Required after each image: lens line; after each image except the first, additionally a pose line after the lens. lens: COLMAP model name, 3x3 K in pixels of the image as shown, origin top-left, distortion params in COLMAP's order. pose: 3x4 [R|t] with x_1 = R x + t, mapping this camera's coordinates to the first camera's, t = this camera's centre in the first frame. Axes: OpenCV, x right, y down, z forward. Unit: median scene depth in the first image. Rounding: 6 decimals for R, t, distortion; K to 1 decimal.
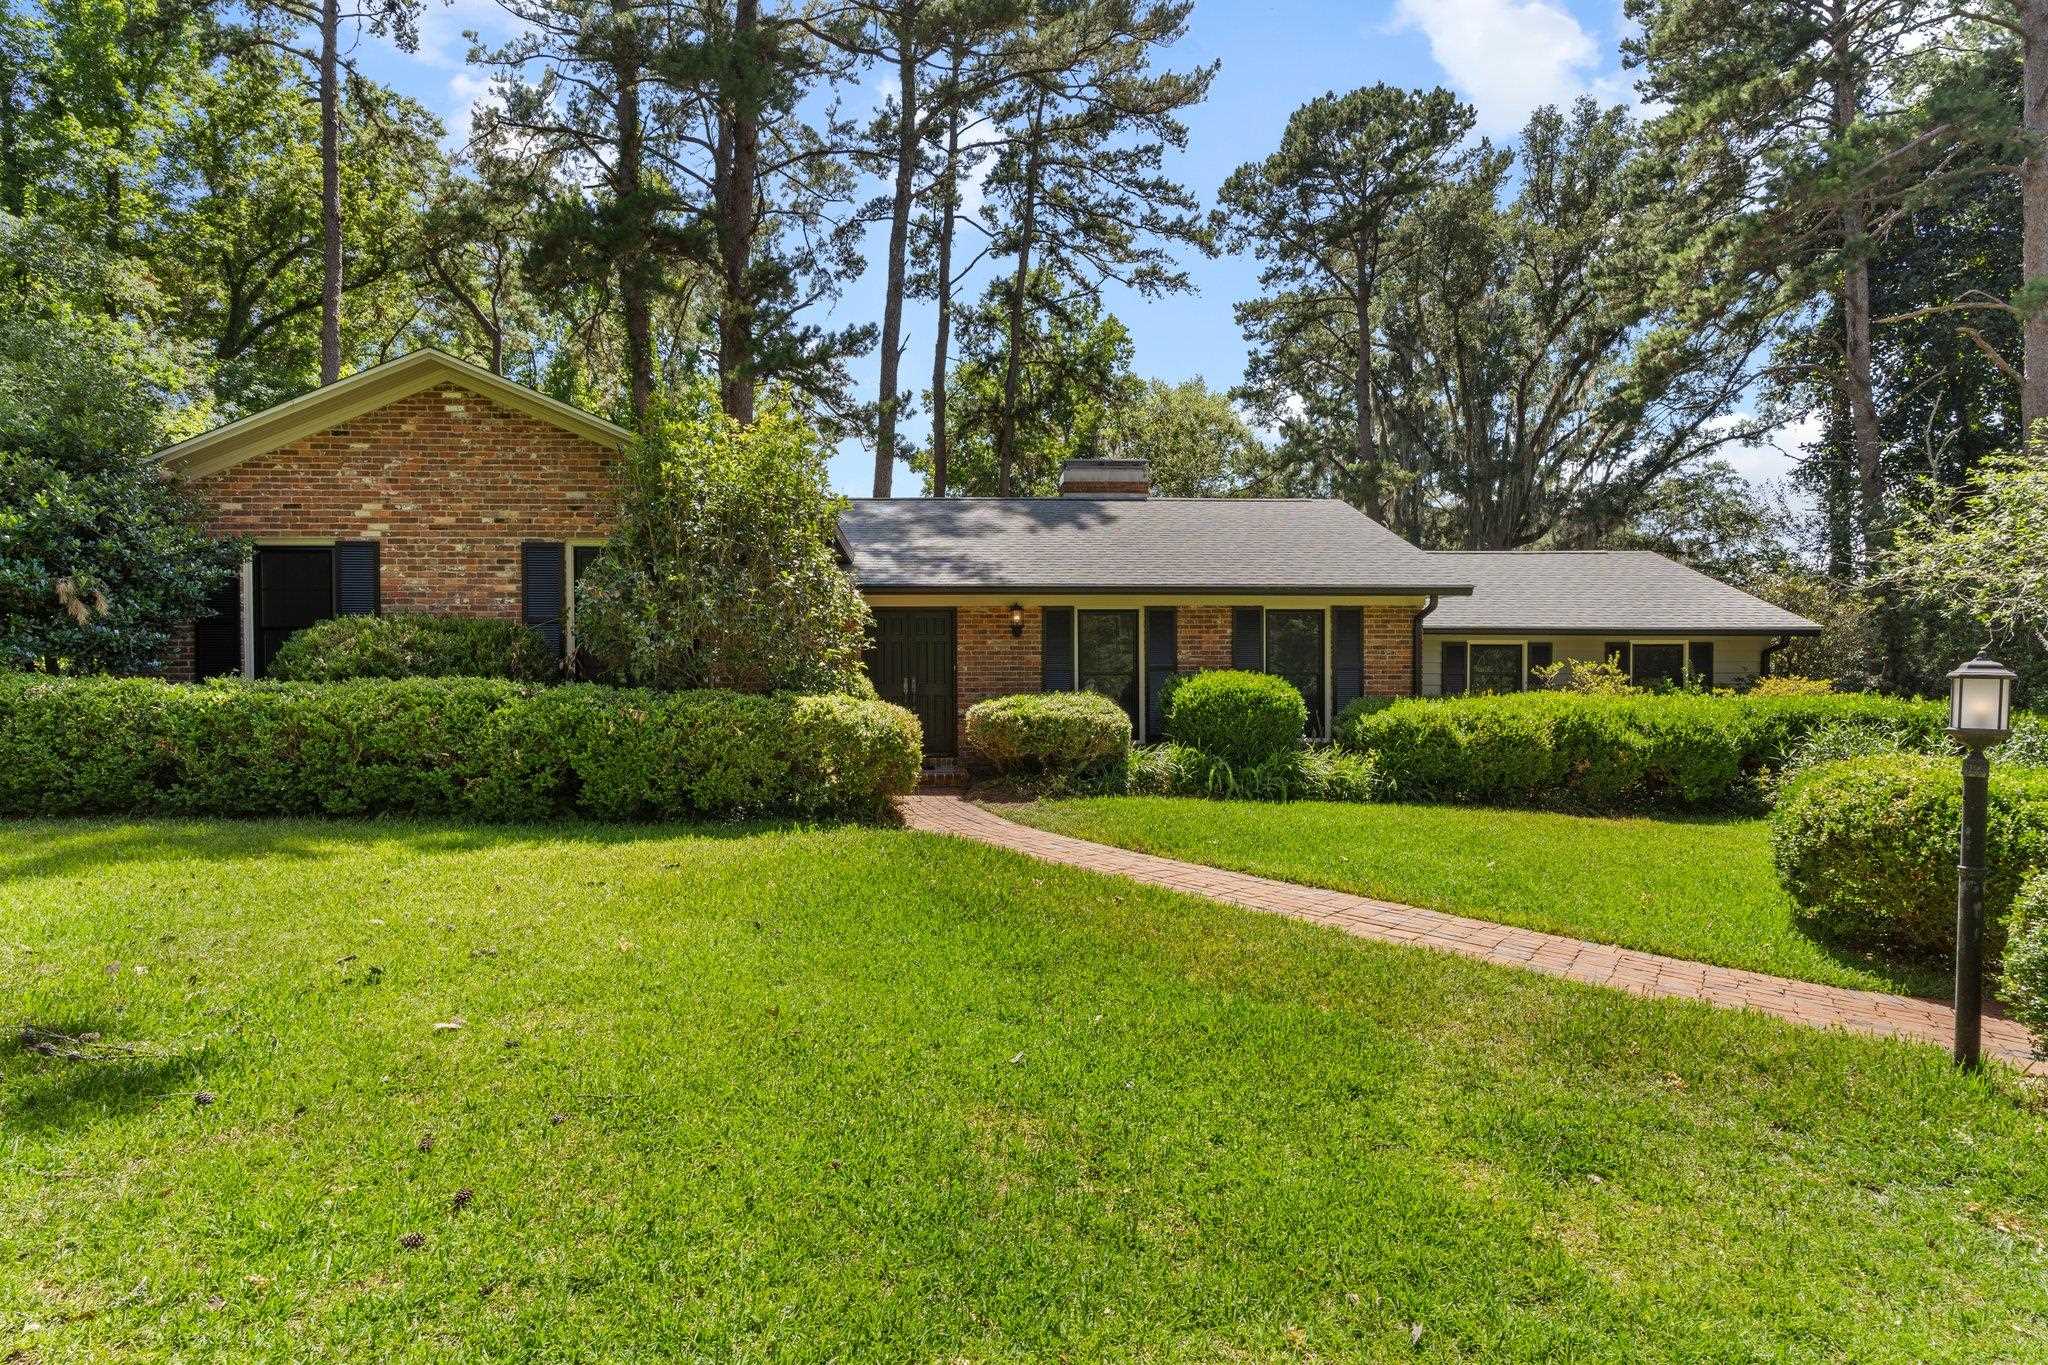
lens RADIAL K [[1087.2, 0, 1007.1], [0, 1087.2, 705.4], [0, 0, 1]] dist [0.001006, 0.000183]
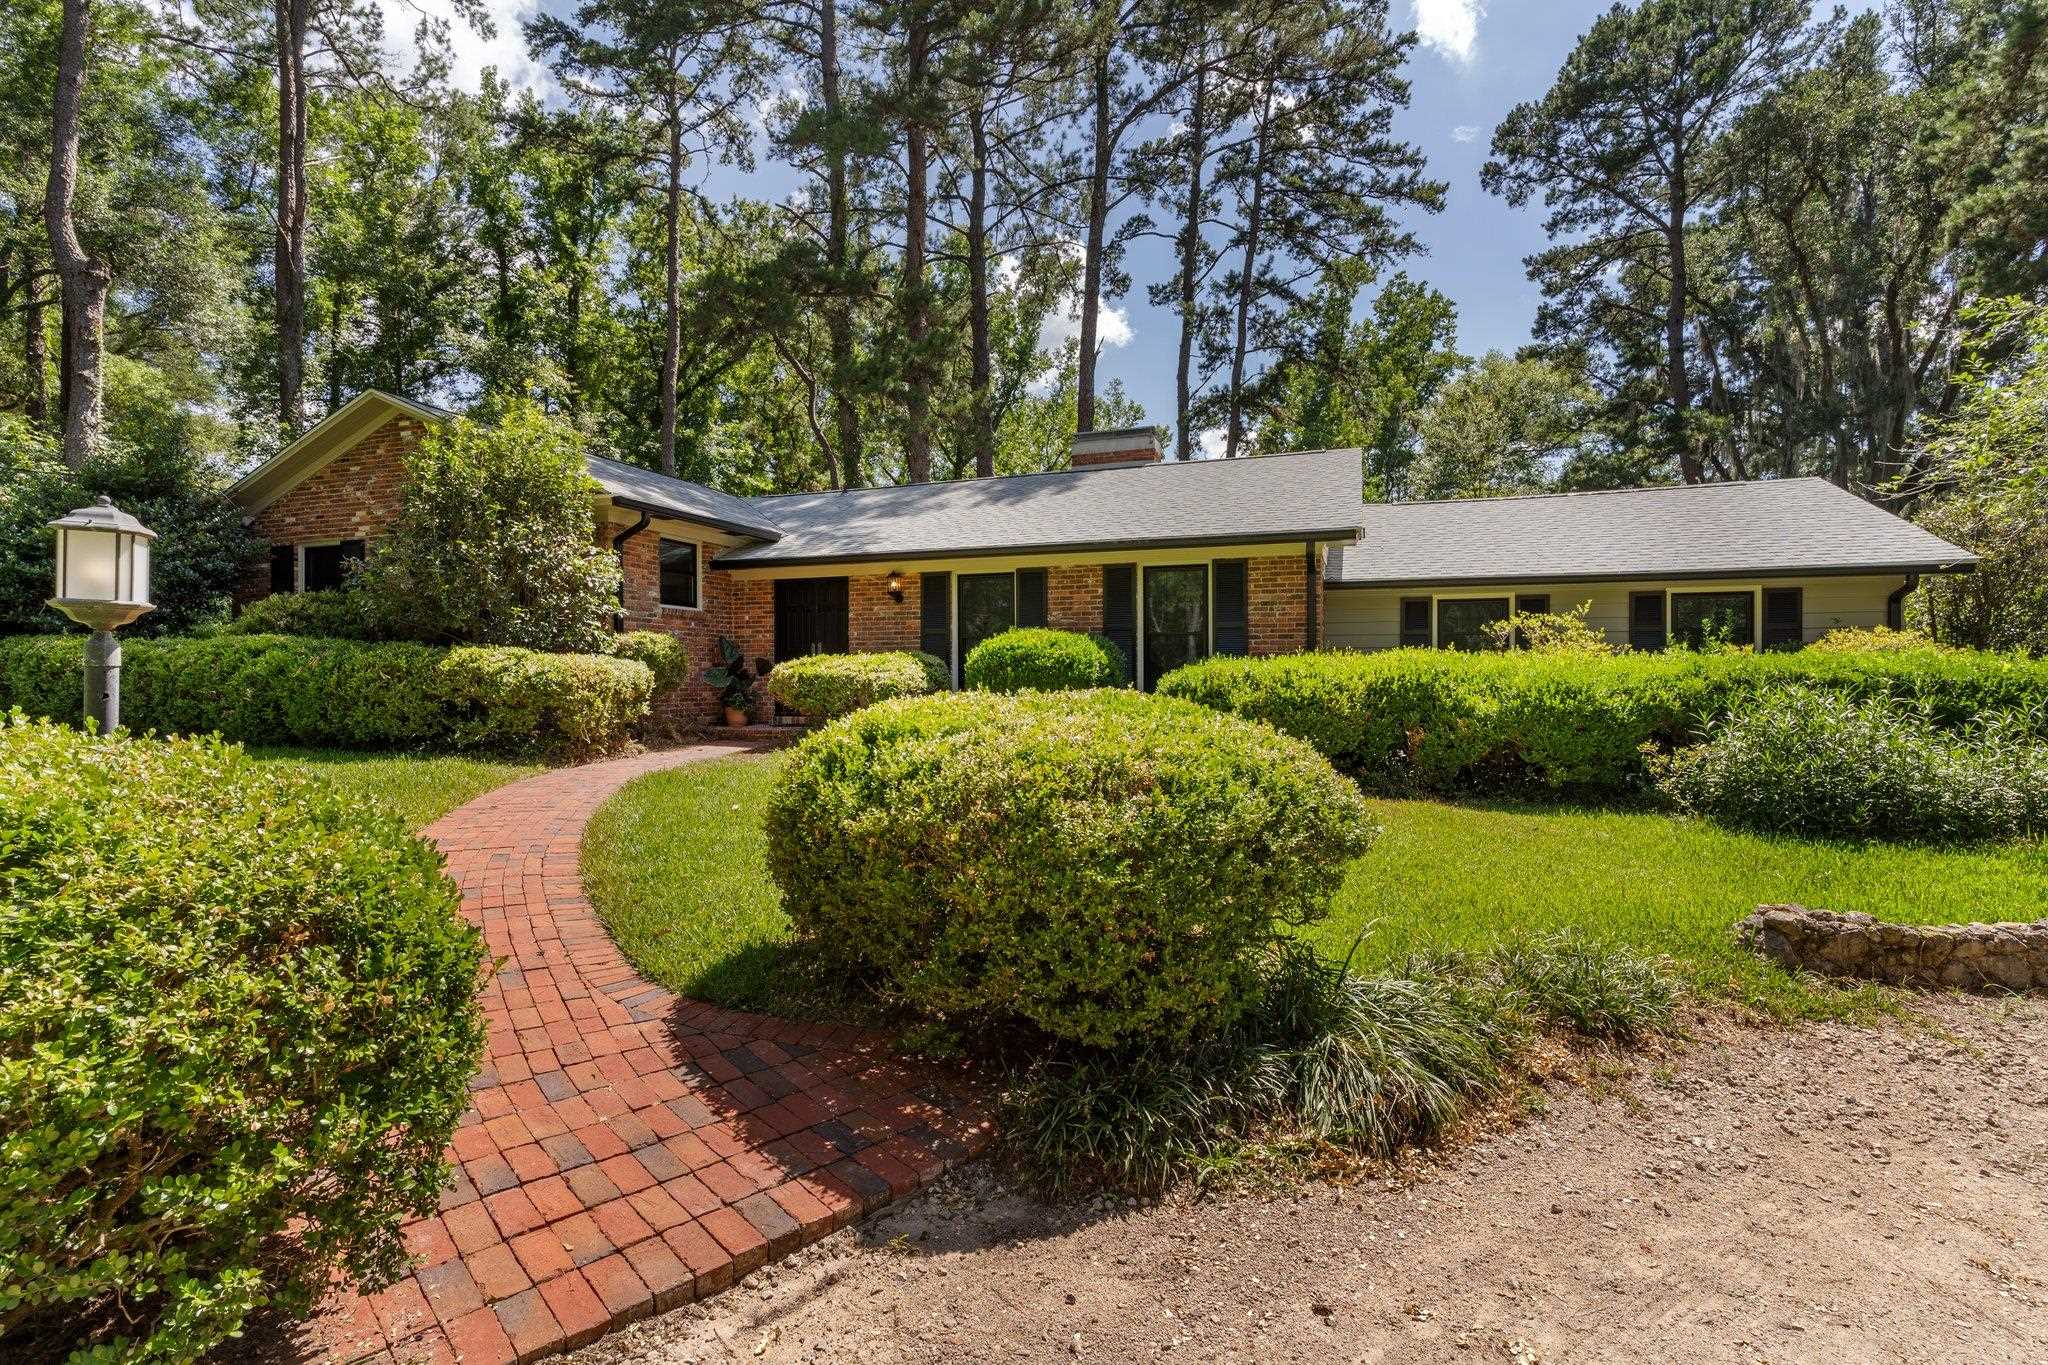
lens RADIAL K [[980.1, 0, 1016.1], [0, 980.1, 684.1], [0, 0, 1]] dist [0.004961, -0.000504]
pose [[0.915283, 0.003504, -0.402797, 0.227459], [-0.007480, 0.999938, -0.008299, 0.010298], [0.402743, 0.010609, 0.915252, 0.083596]]
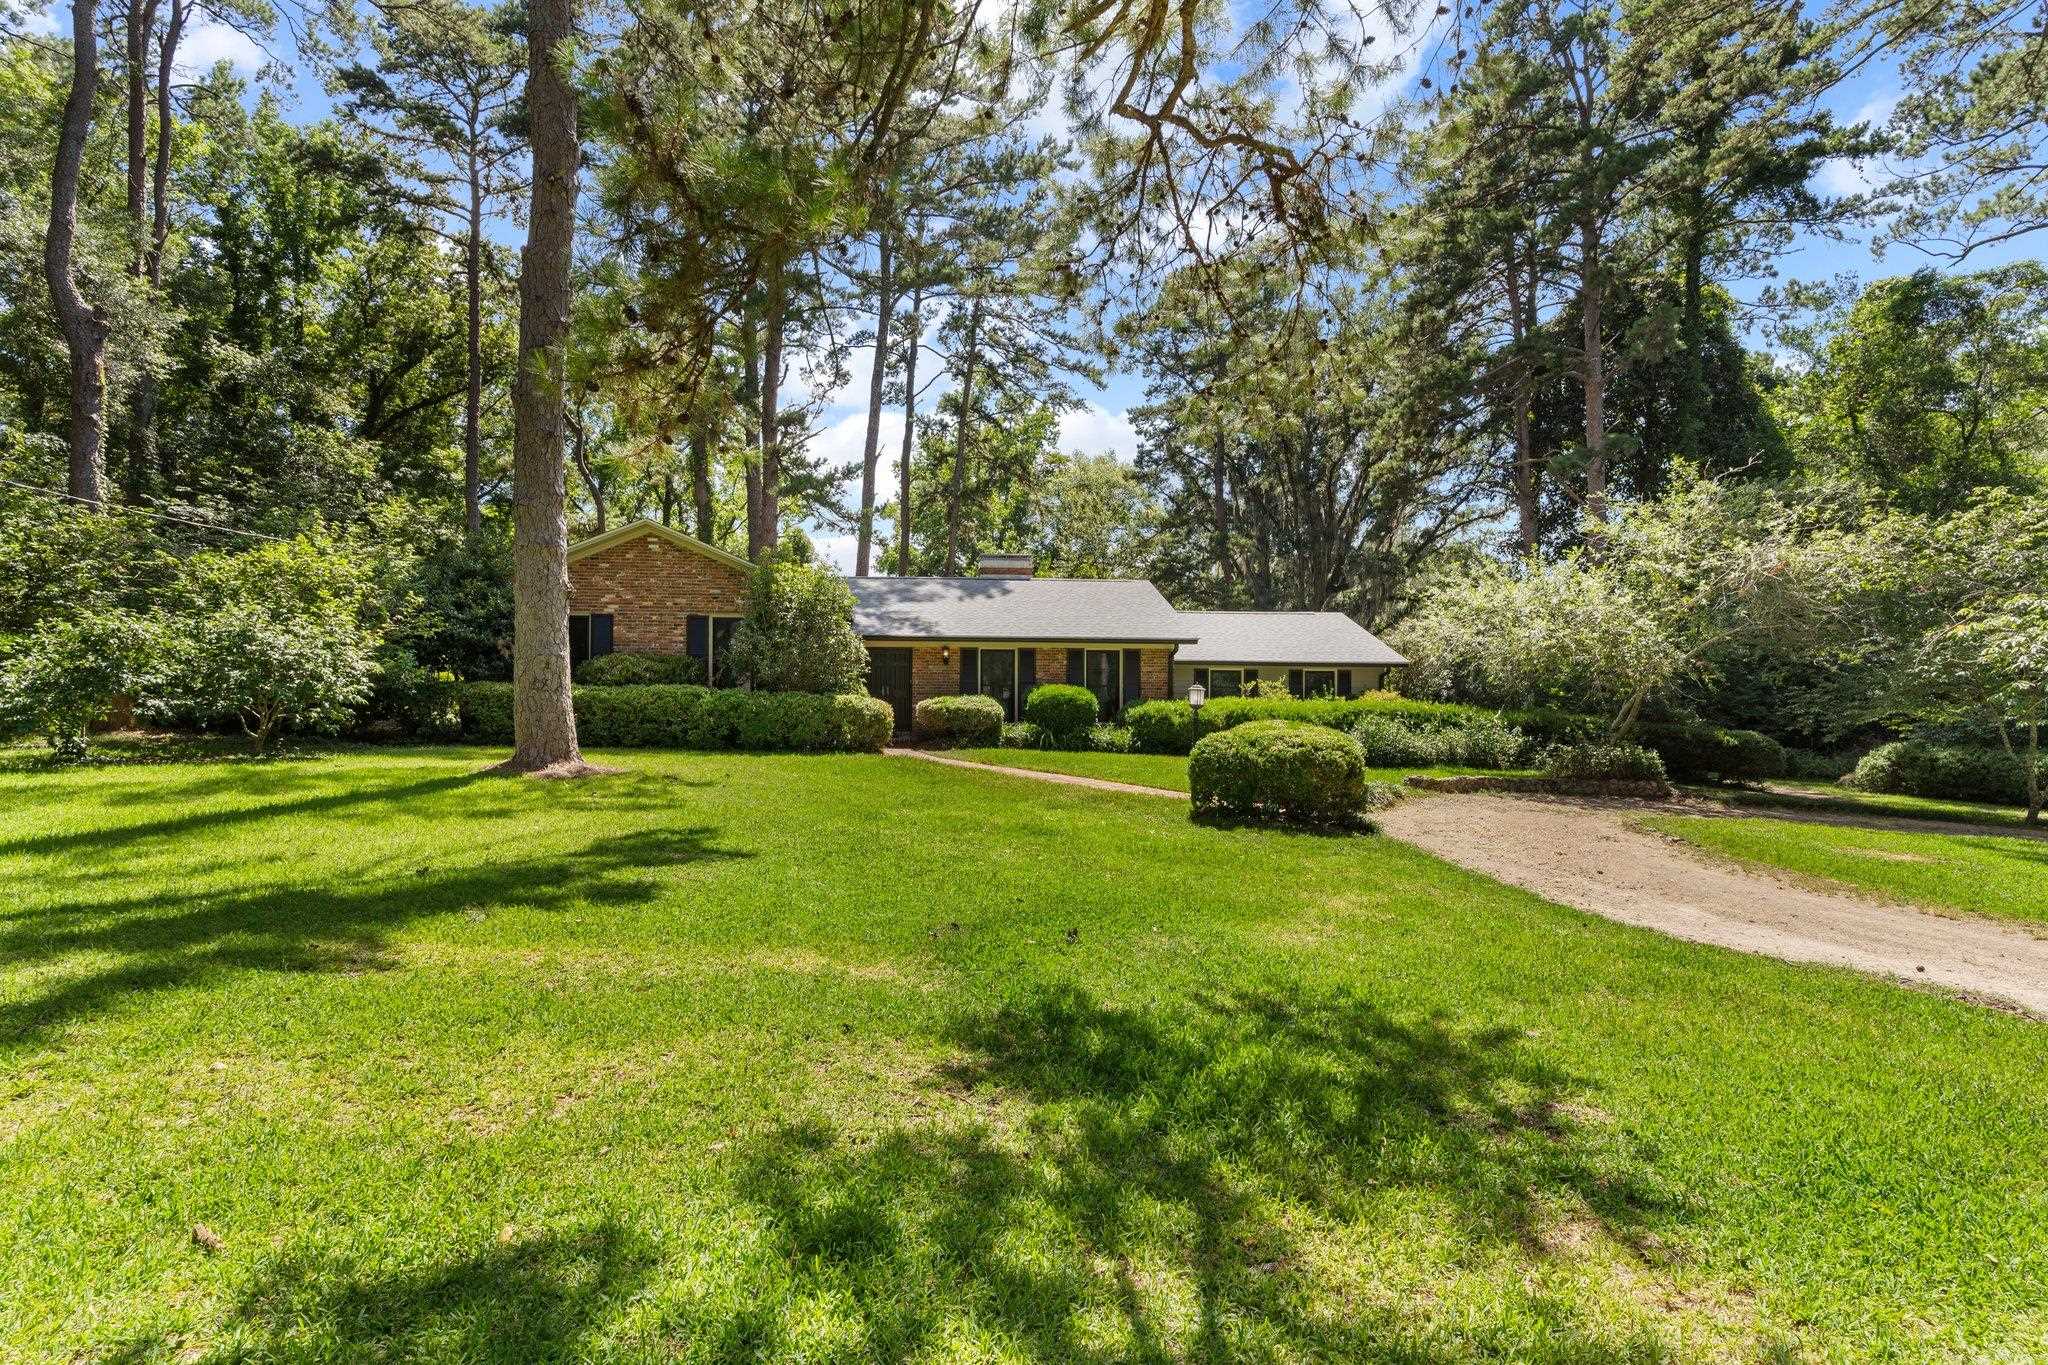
lens RADIAL K [[980.1, 0, 1016.1], [0, 980.1, 684.1], [0, 0, 1]] dist [0.004961, -0.000504]
pose [[0.998613, 0.008964, 0.051875, 0.018675], [-0.007488, 0.999563, -0.028585, 0.006848], [-0.052108, 0.028157, 0.998244, -0.284485]]
